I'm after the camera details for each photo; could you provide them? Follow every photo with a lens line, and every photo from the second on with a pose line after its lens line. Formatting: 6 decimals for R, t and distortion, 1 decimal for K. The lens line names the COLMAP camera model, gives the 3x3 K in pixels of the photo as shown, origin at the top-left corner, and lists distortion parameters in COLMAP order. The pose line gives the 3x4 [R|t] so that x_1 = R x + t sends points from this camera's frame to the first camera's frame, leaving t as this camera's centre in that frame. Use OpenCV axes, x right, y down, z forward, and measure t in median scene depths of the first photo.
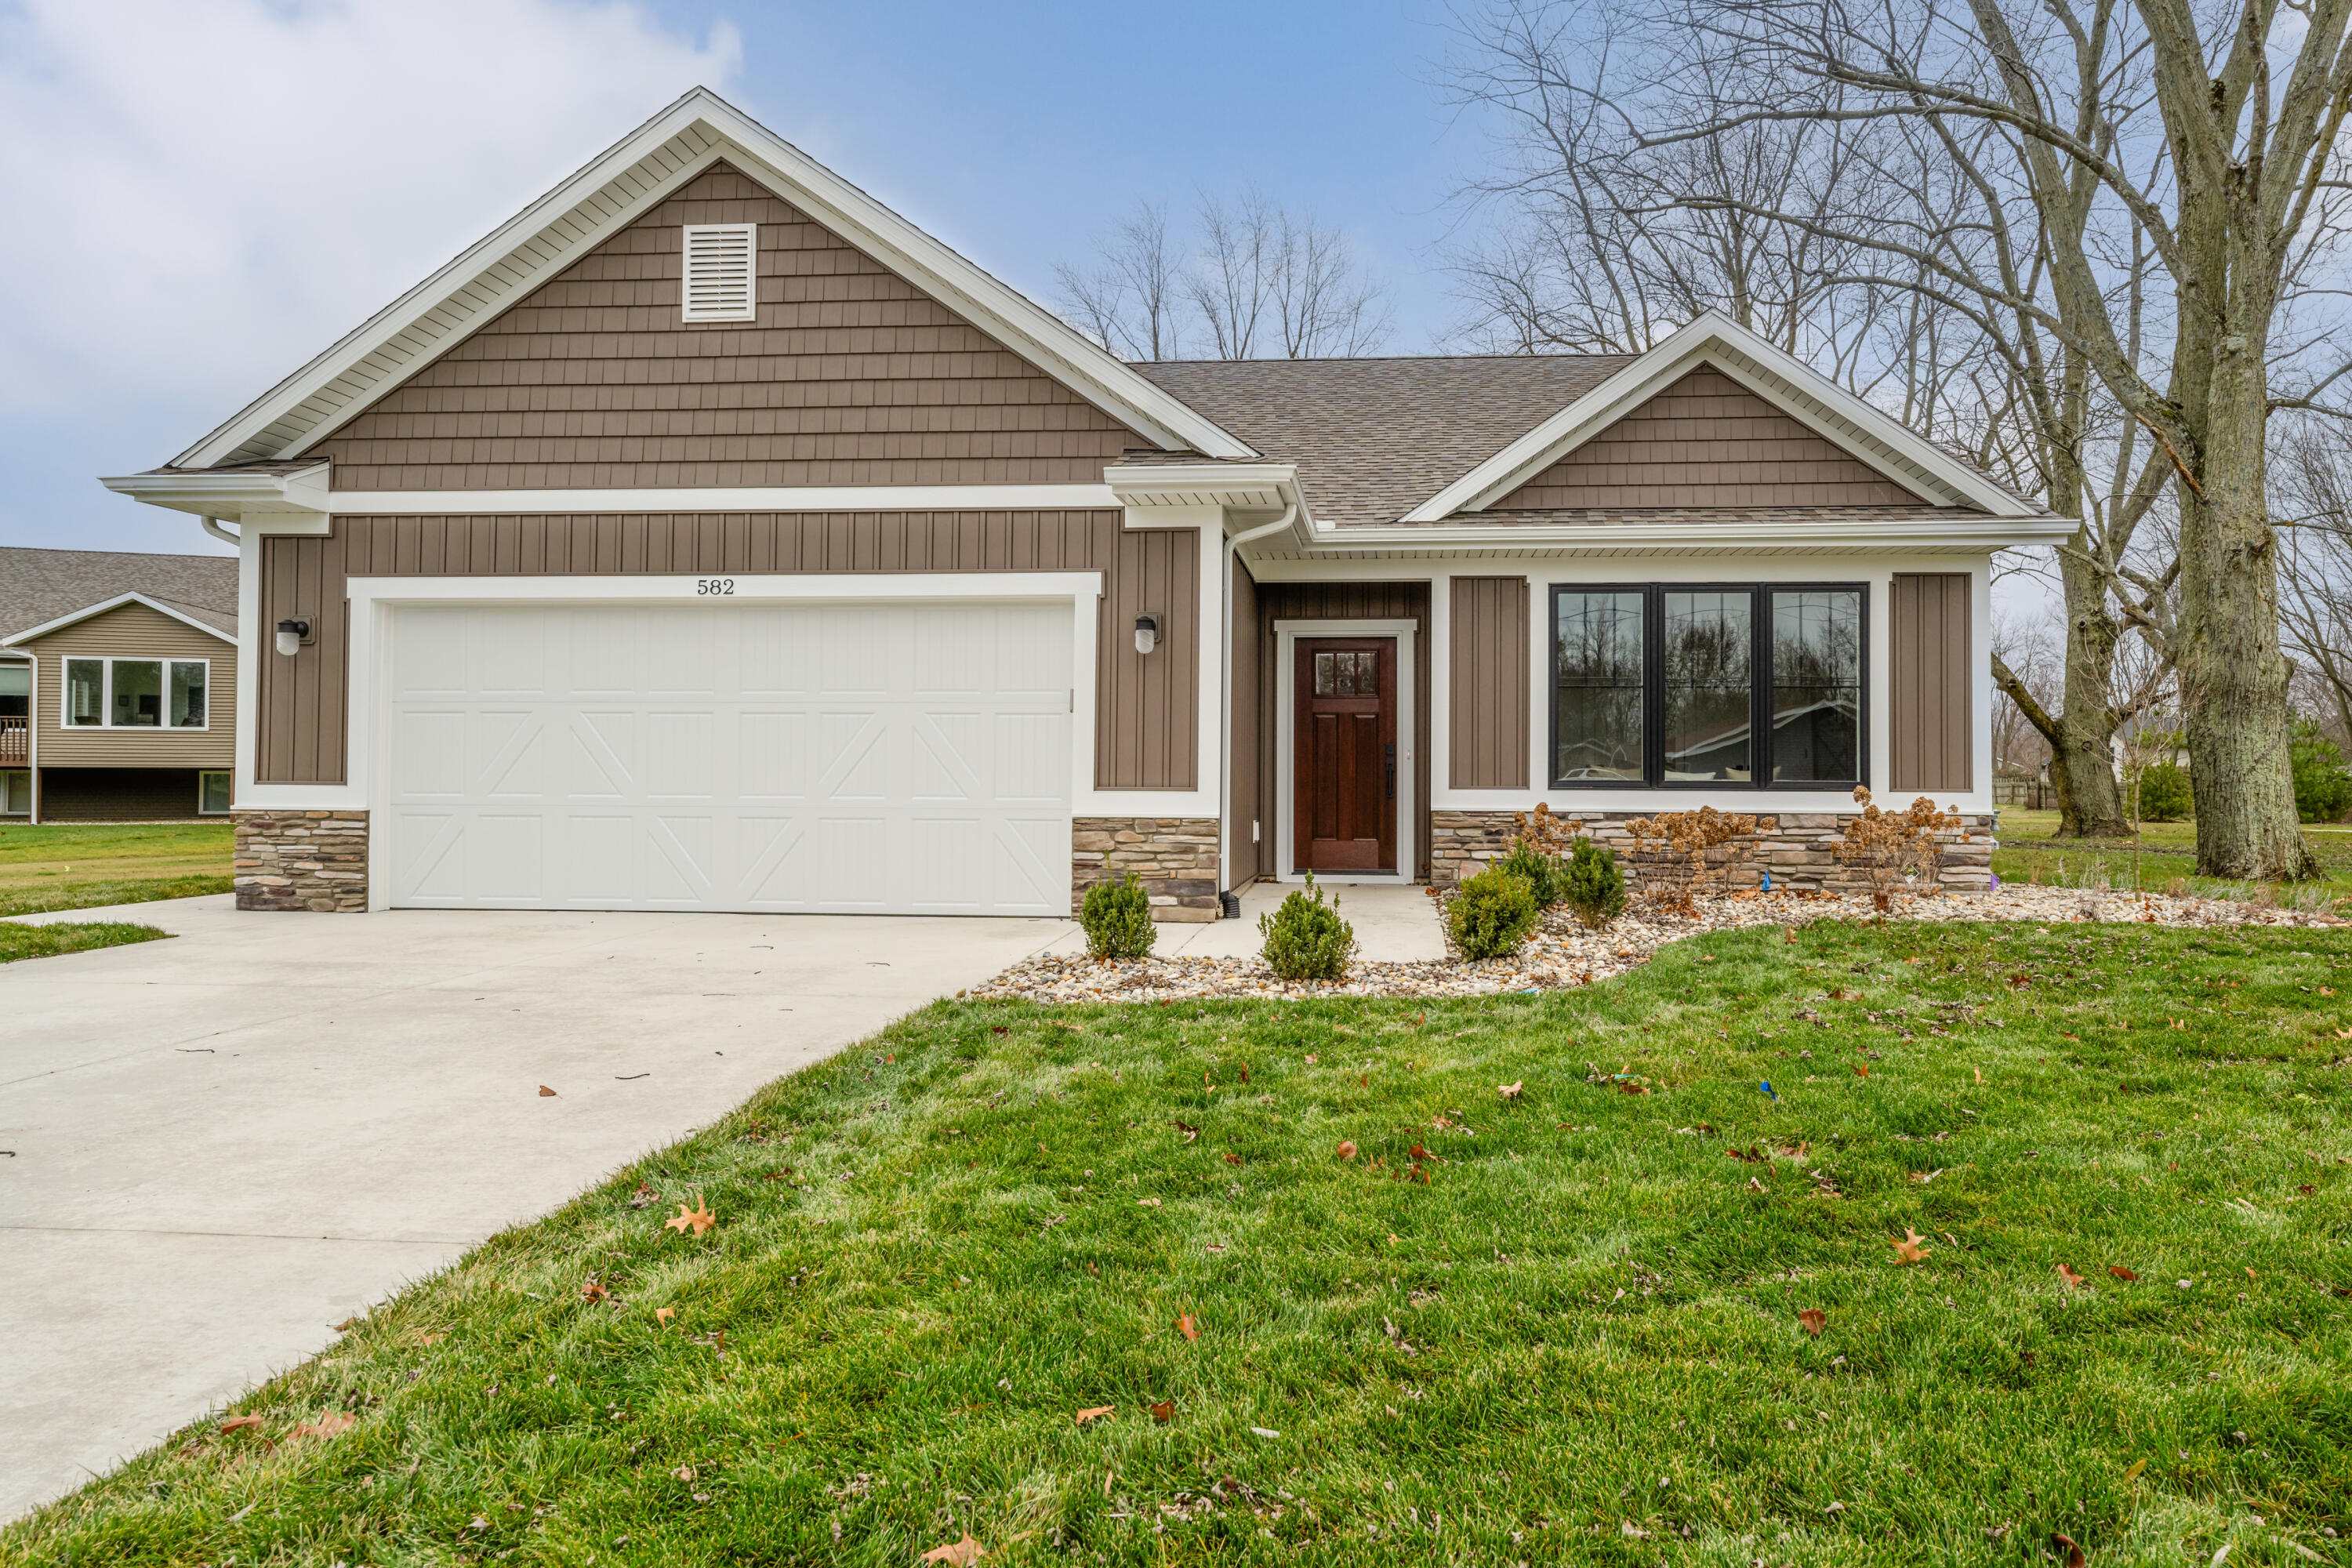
lens RADIAL K [[1233.8, 0, 1175.2], [0, 1233.8, 750.3], [0, 0, 1]] dist [-0.002493, 0.001188]
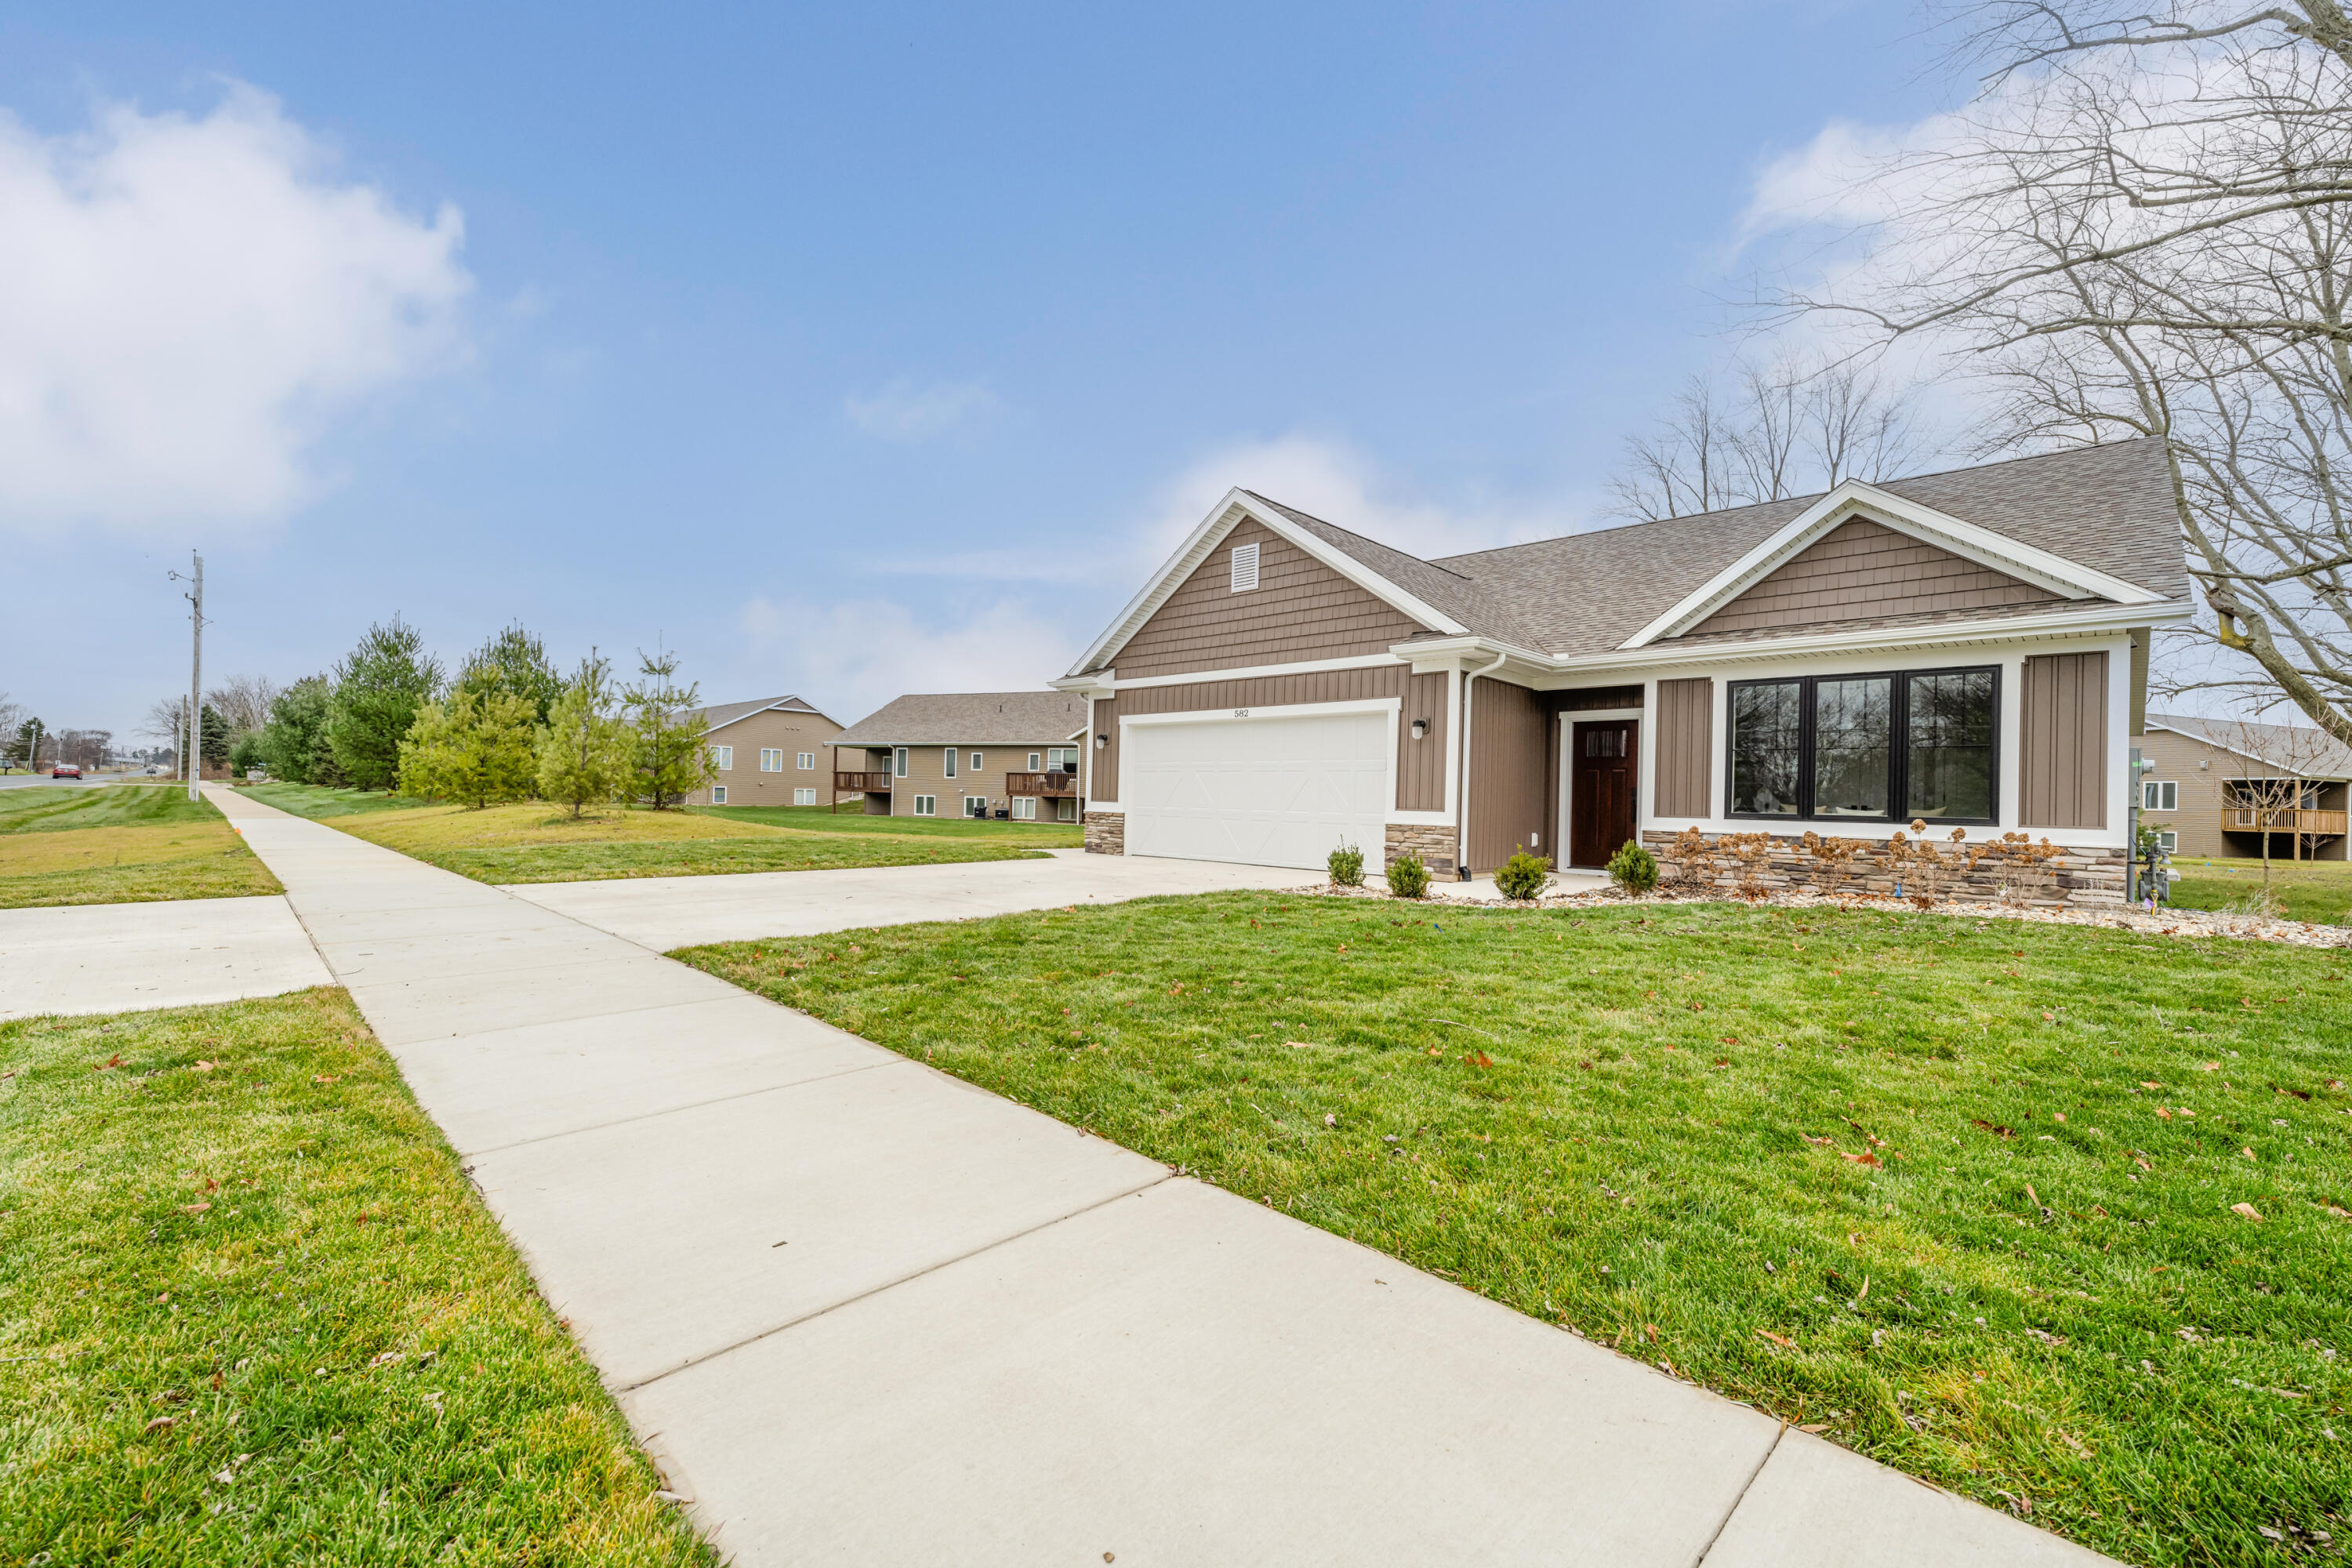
lens RADIAL K [[981.1, 0, 1183.5], [0, 981.1, 791.4], [0, 0, 1]] dist [-0.004447, 0.000761]
pose [[0.767889, 0.007414, -0.640540, 0.652103], [-0.010830, 0.999940, -0.001409, 0.008494], [0.640491, 0.008019, 0.767923, -0.388371]]
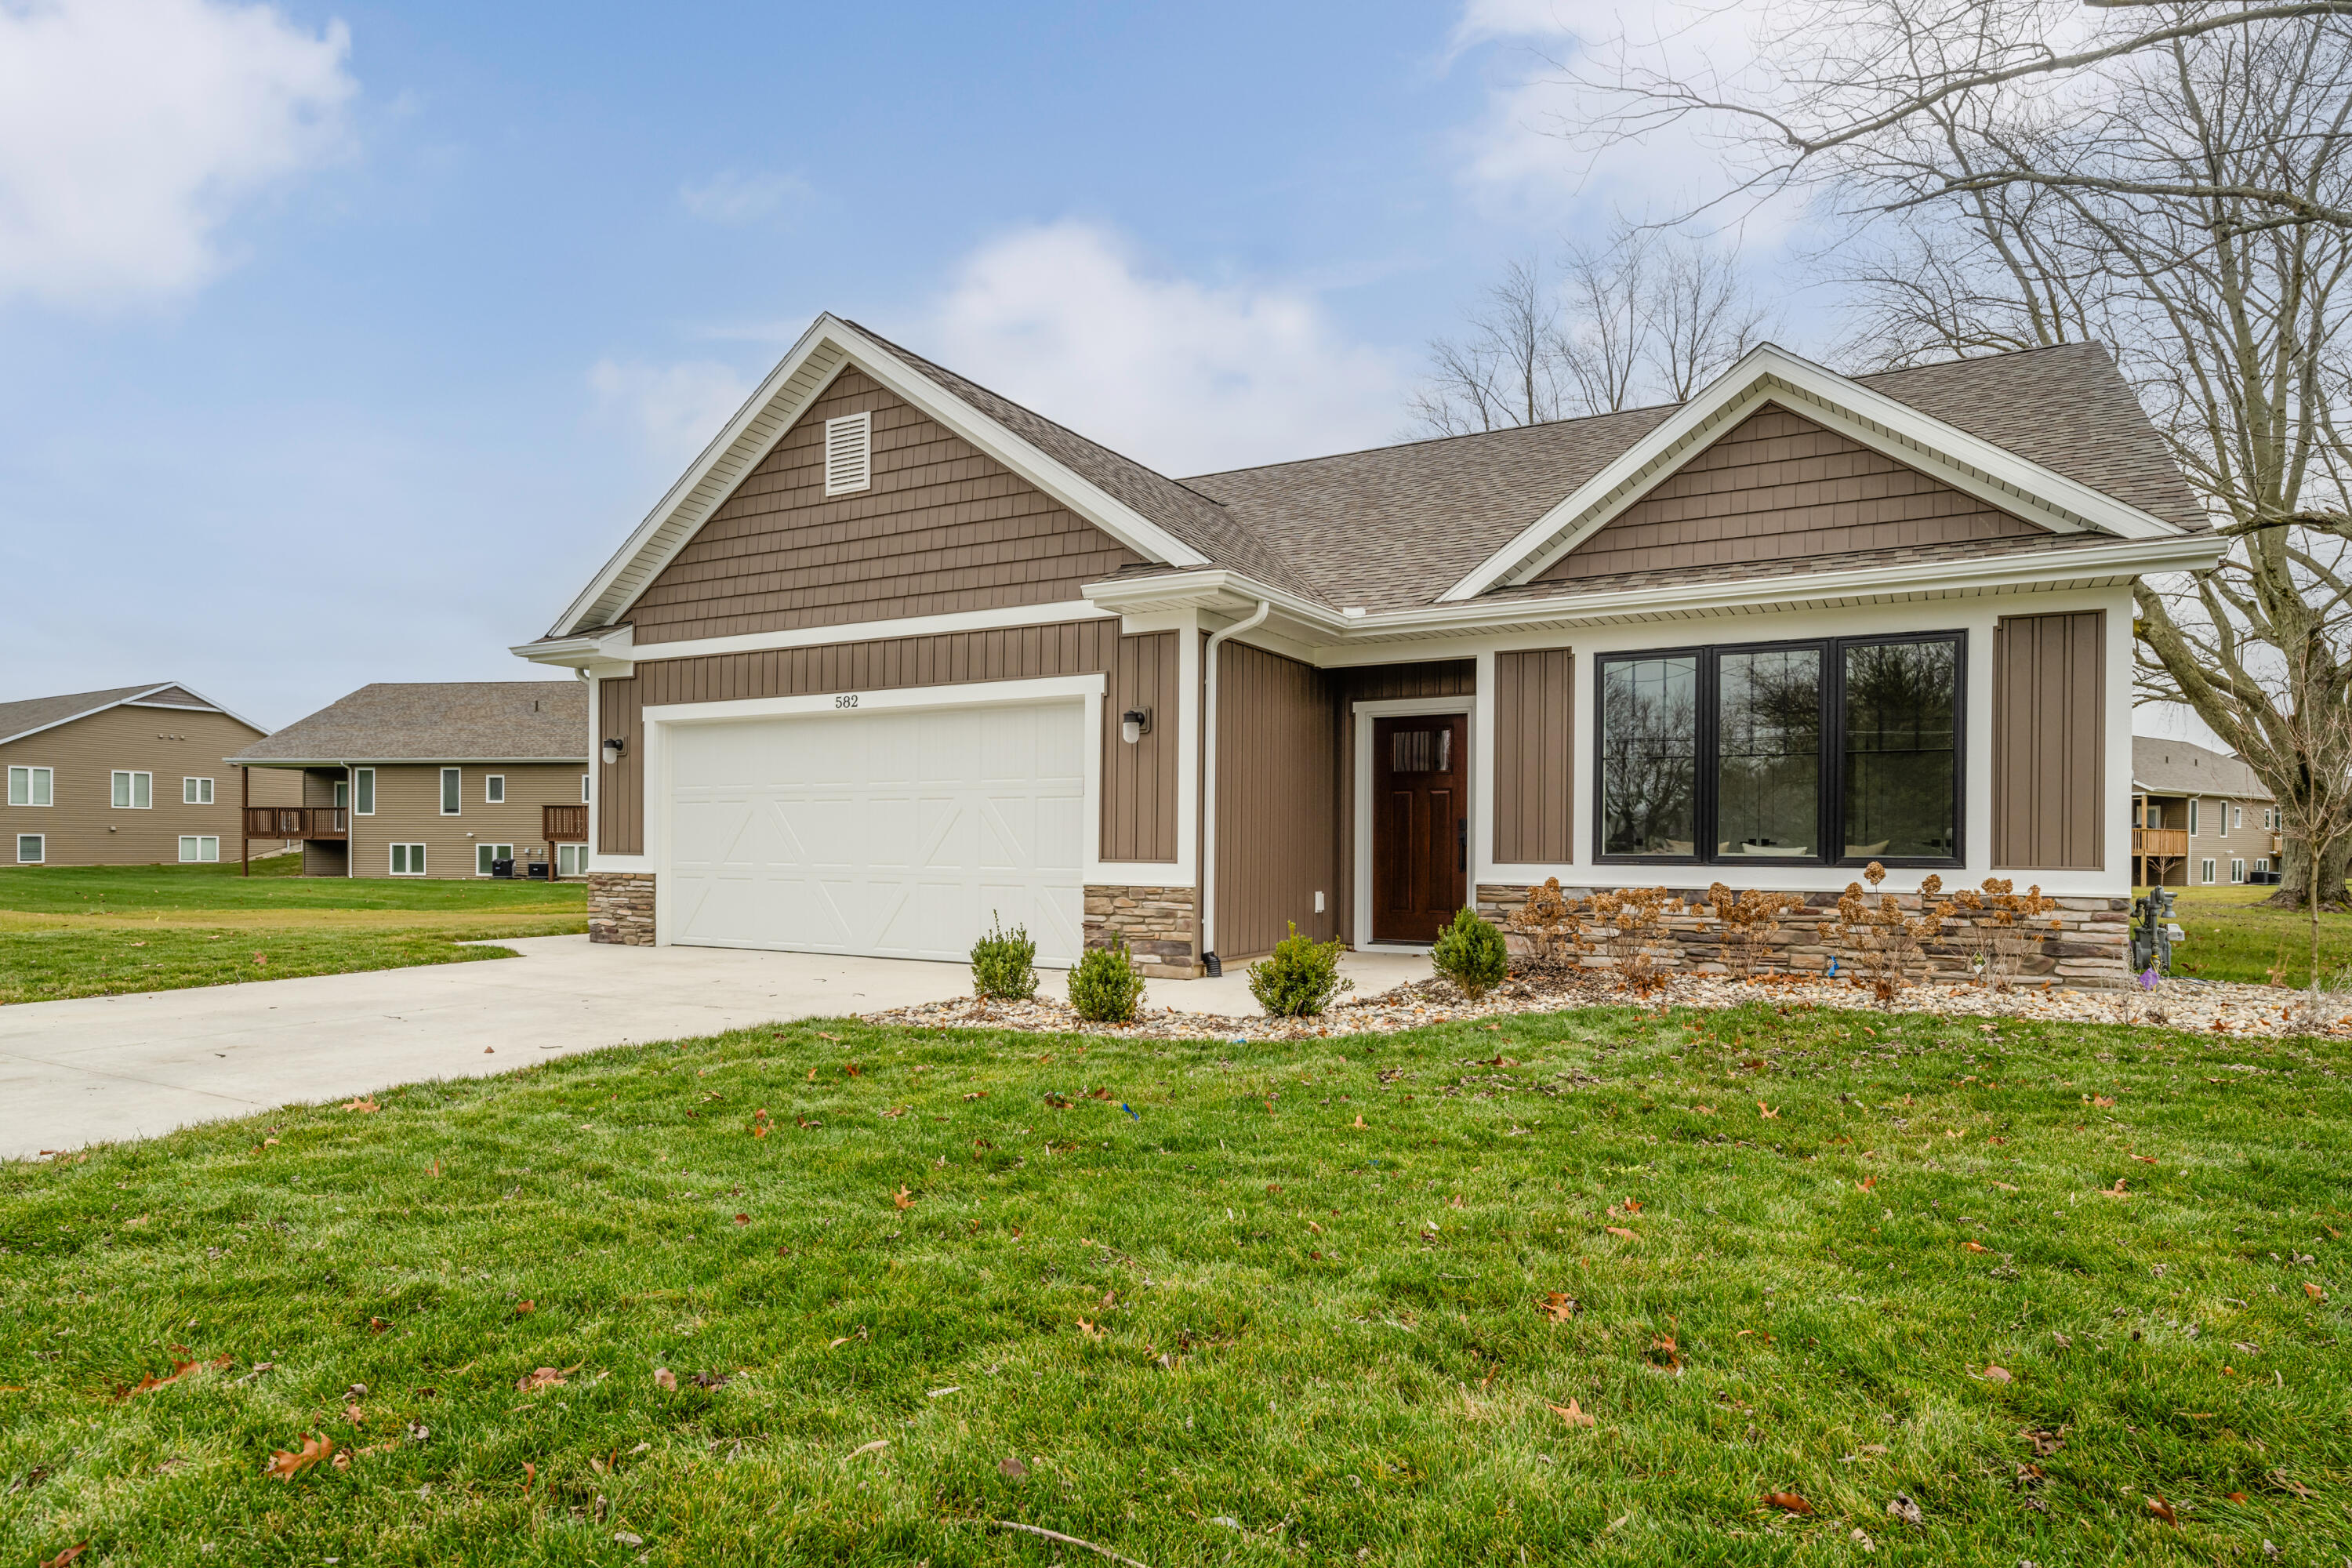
lens RADIAL K [[1266.4, 0, 1237.1], [0, 1266.4, 848.1], [0, 0, 1]] dist [-0.001489, 0.000312]
pose [[0.912286, 0.000921, -0.409552, 0.531690], [0.006733, 0.999829, 0.017248, -0.000392], [0.409497, -0.018493, 0.912124, -0.035601]]
